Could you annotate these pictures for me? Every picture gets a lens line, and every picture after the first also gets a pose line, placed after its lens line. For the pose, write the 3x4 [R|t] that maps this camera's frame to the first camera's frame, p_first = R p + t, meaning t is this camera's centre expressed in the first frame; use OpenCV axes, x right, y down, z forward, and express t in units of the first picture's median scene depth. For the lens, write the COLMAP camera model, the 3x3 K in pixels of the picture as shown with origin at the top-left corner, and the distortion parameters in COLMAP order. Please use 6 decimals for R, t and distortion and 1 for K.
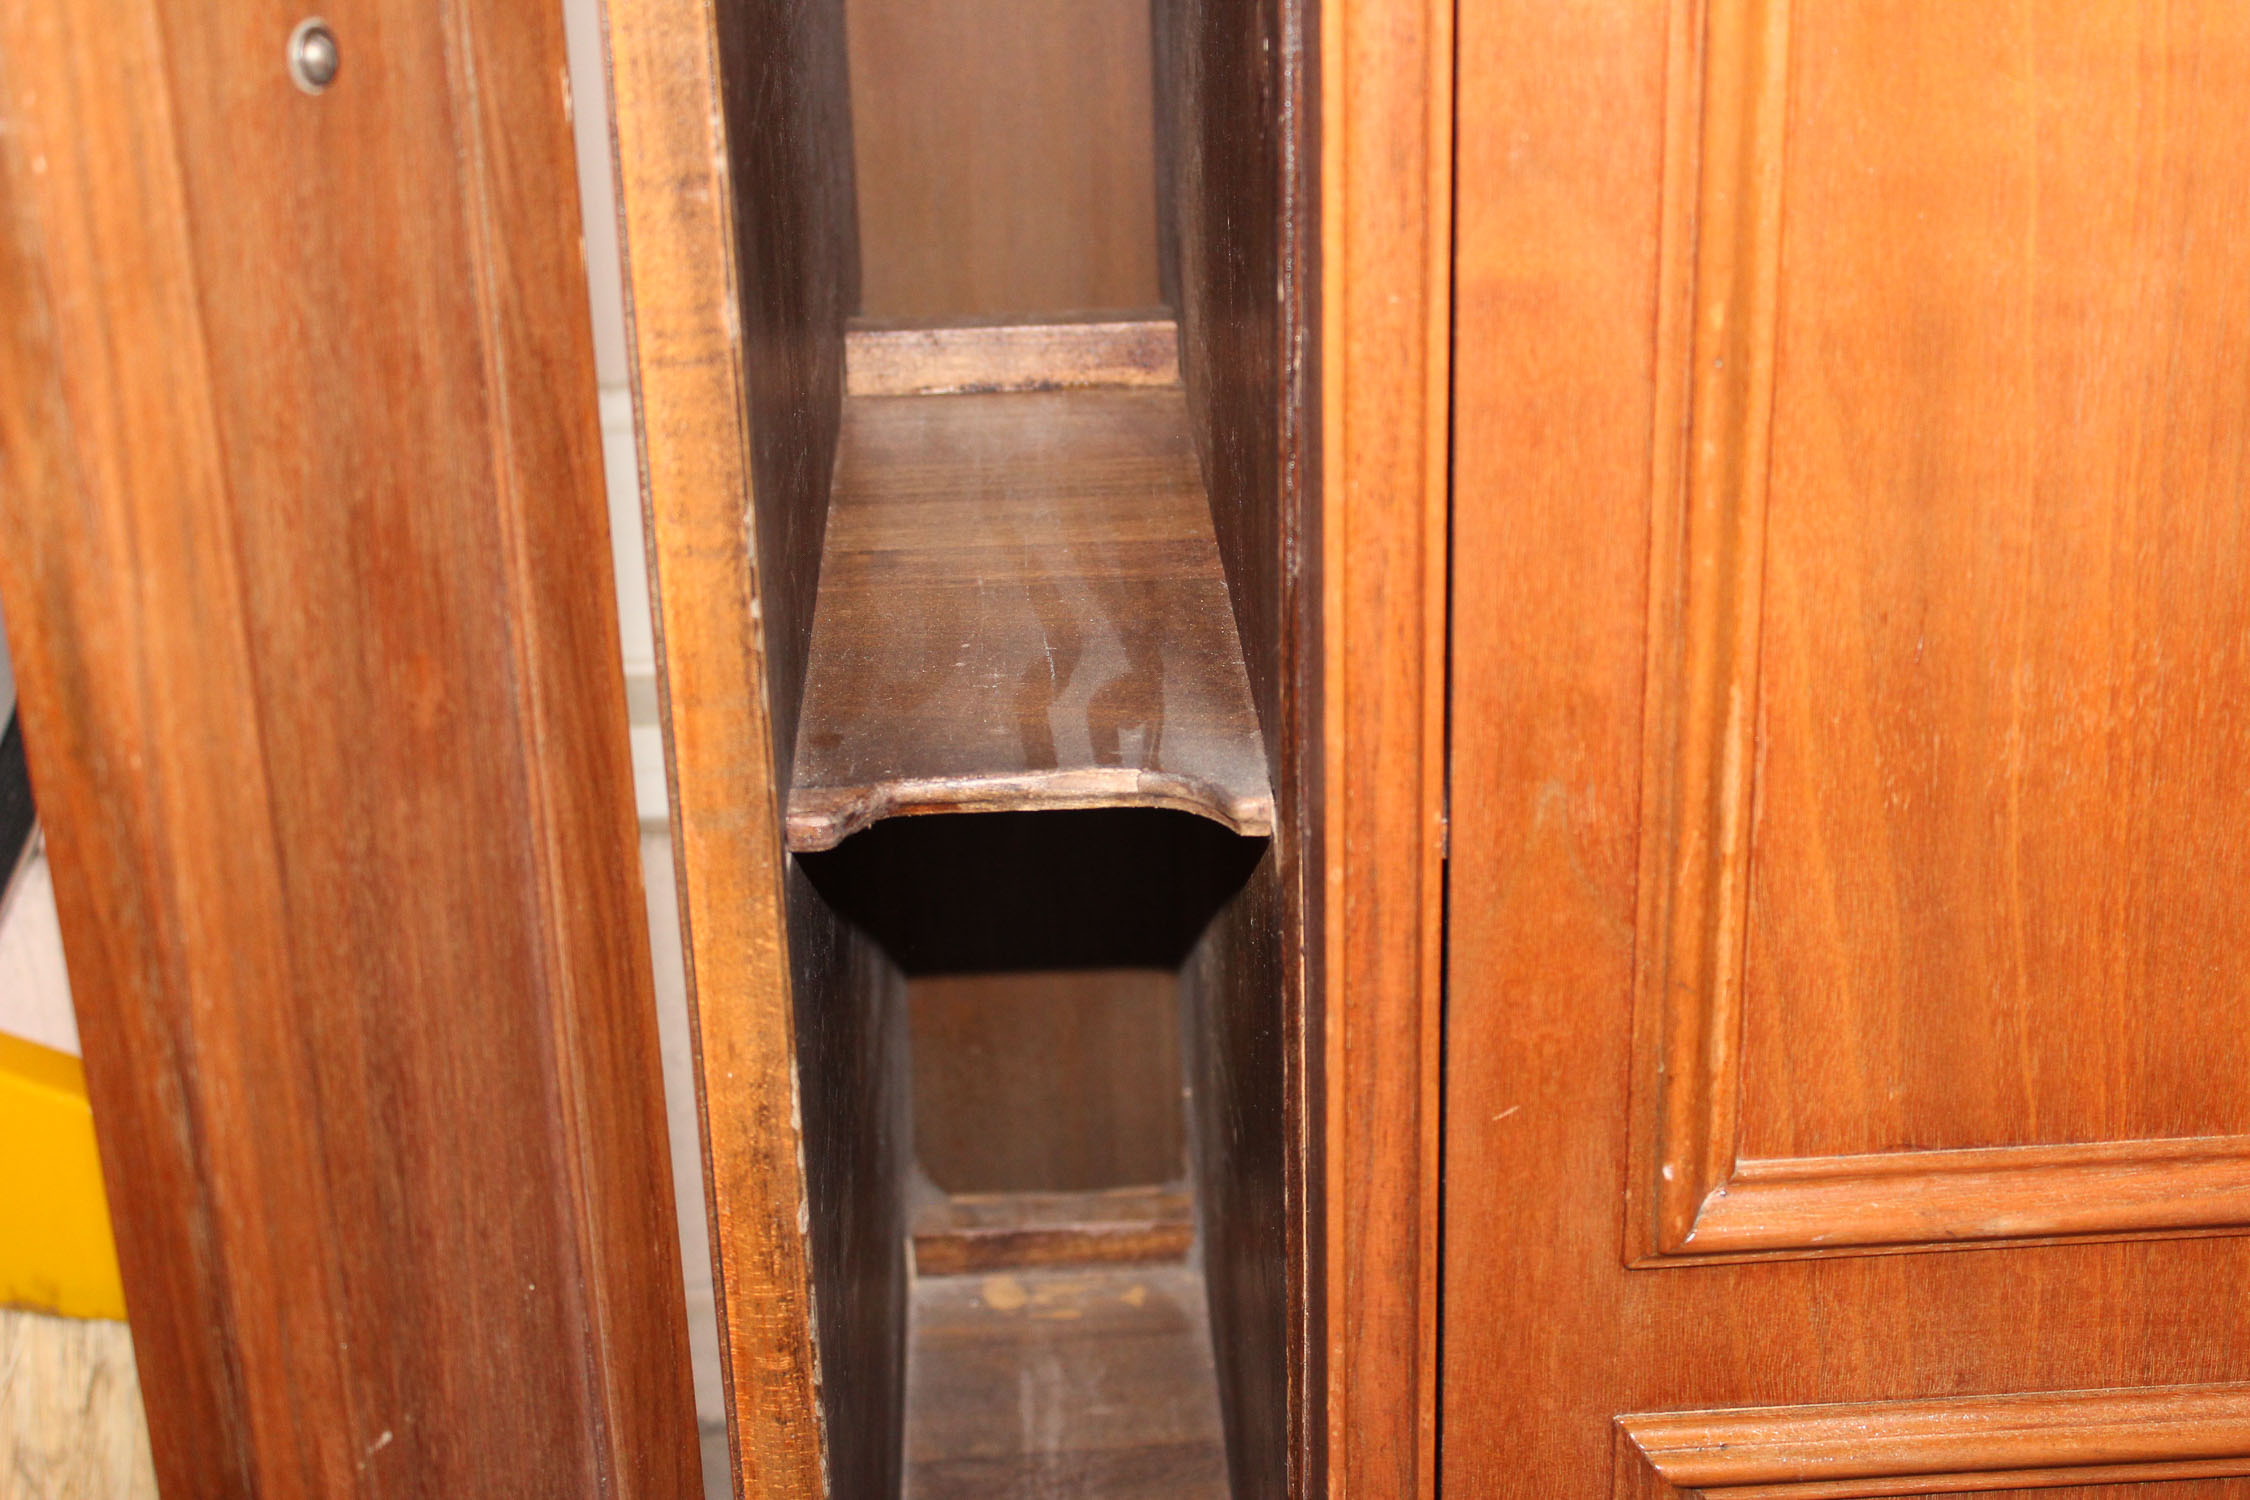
lens RADIAL K [[4243.7, 0, 1125.0], [0, 4243.7, 750.0], [0, 0, 1]] dist [-0.046862, 0.053368]
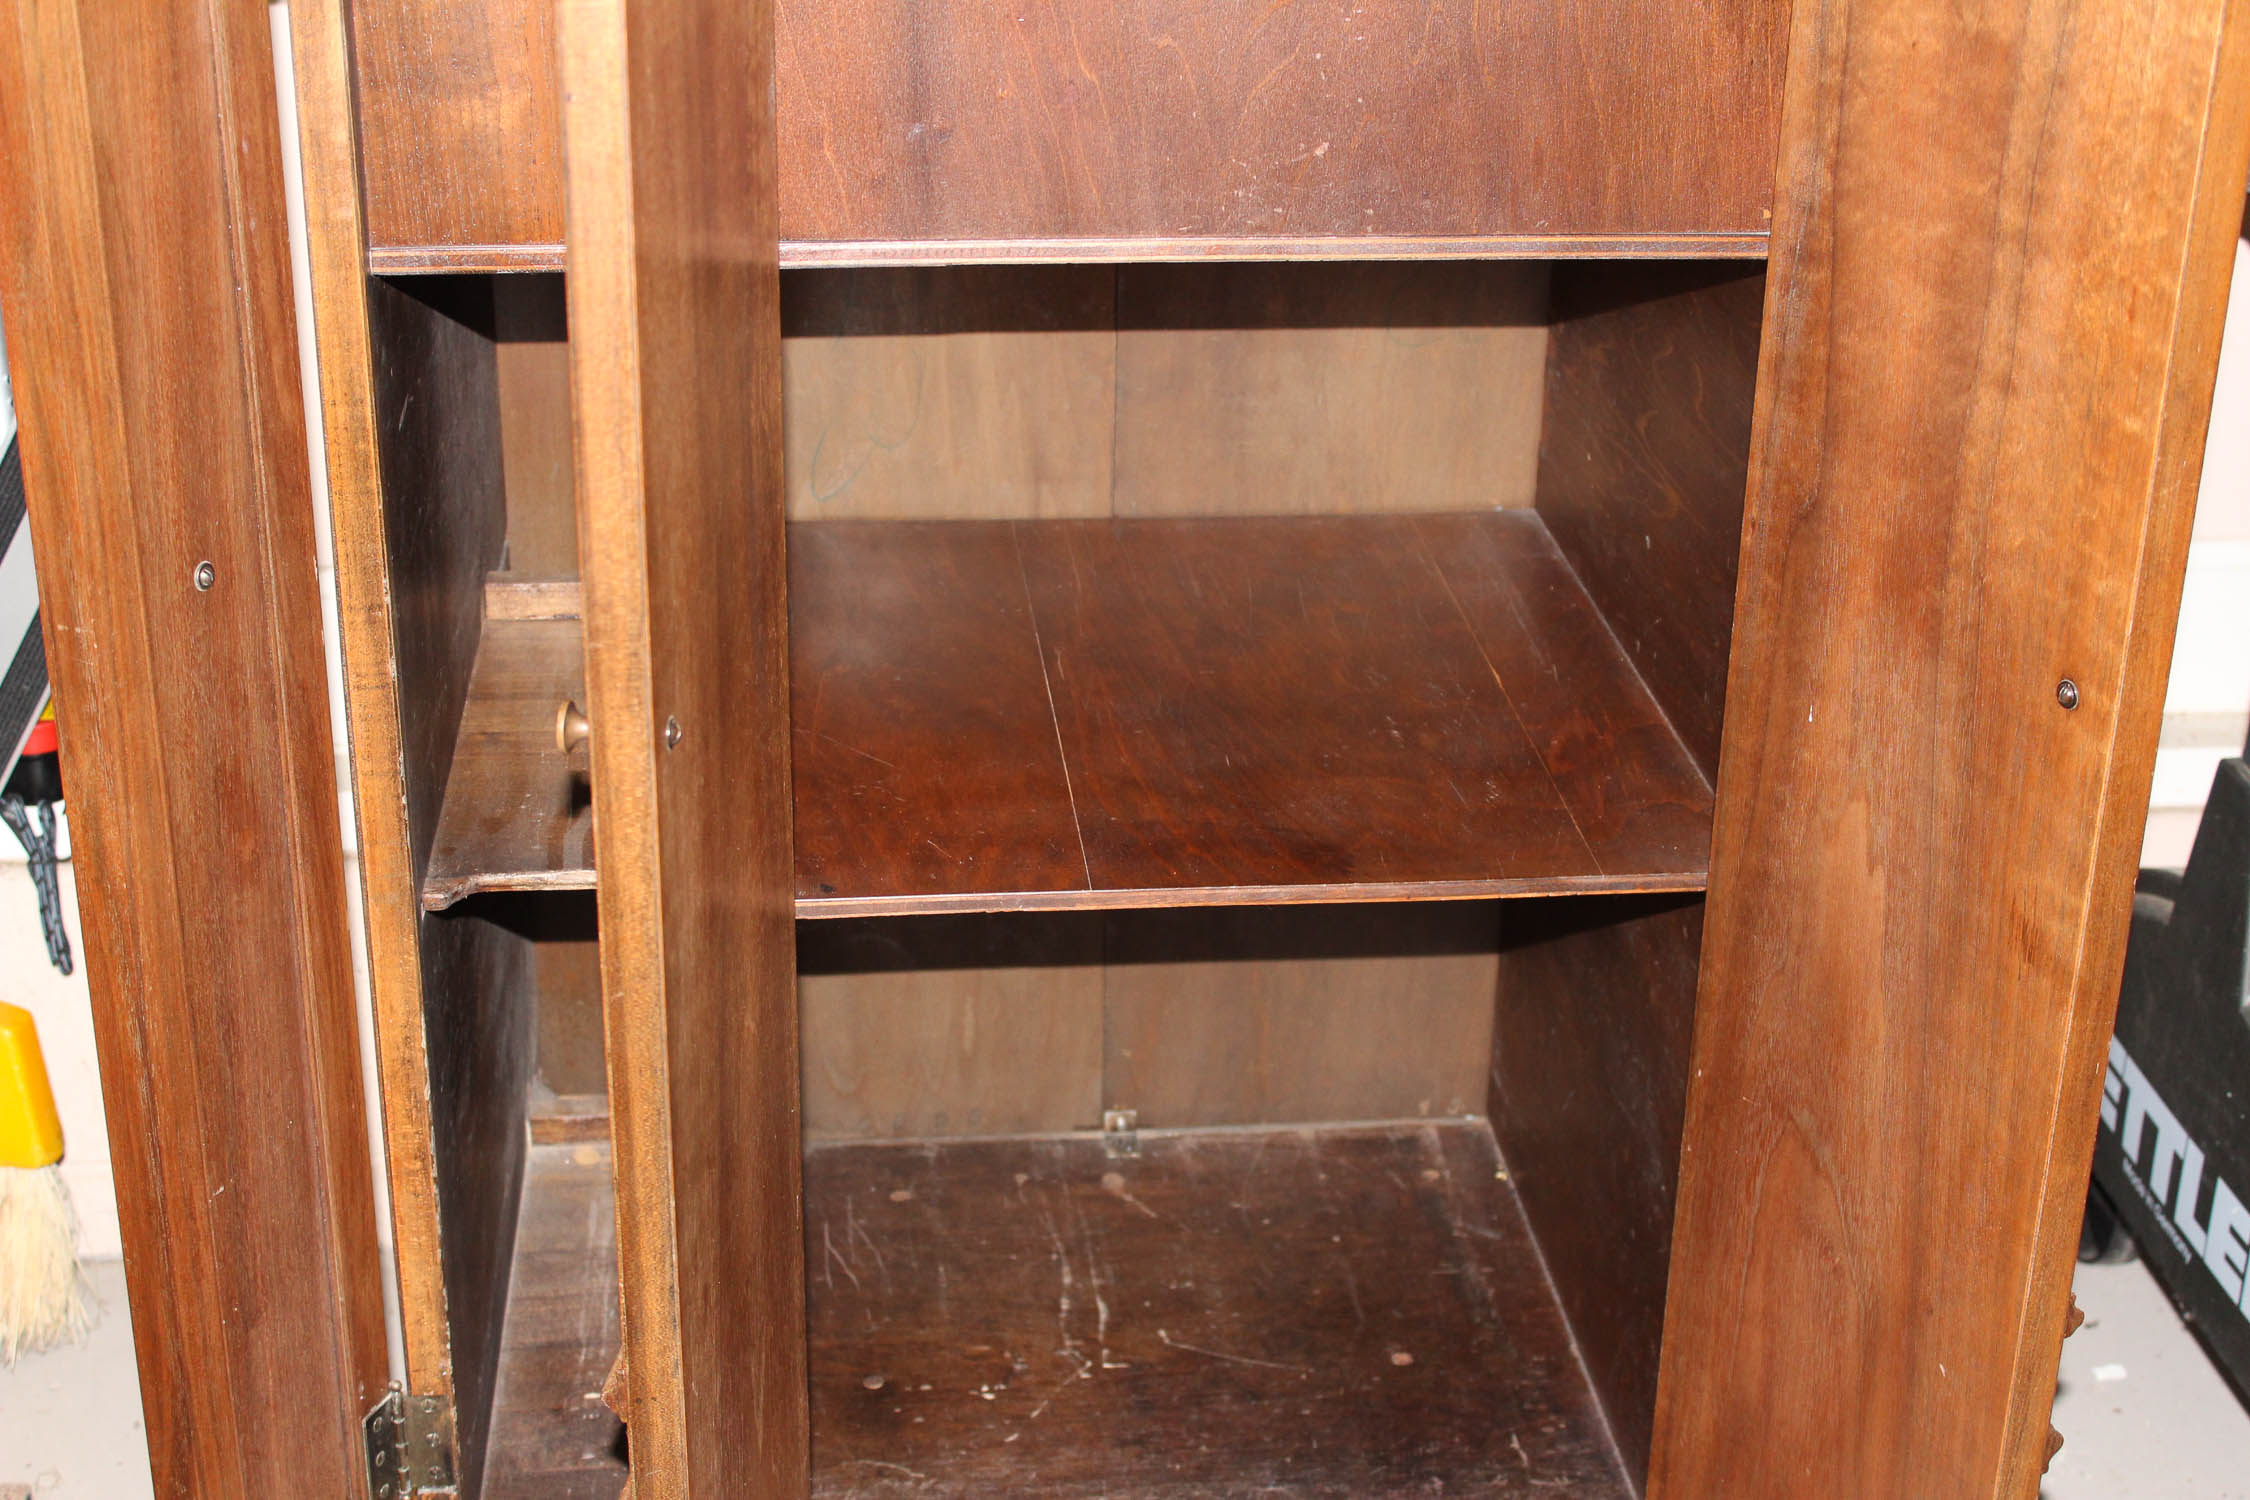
lens RADIAL K [[4243.7, 0, 1125.0], [0, 4243.7, 750.0], [0, 0, 1]] dist [-0.046862, 0.053368]
pose [[0.998360, 0.018647, 0.054130, 0.154769], [-0.019433, 0.999713, 0.014020, -0.094175], [-0.053853, -0.015048, 0.998435, -1.109608]]
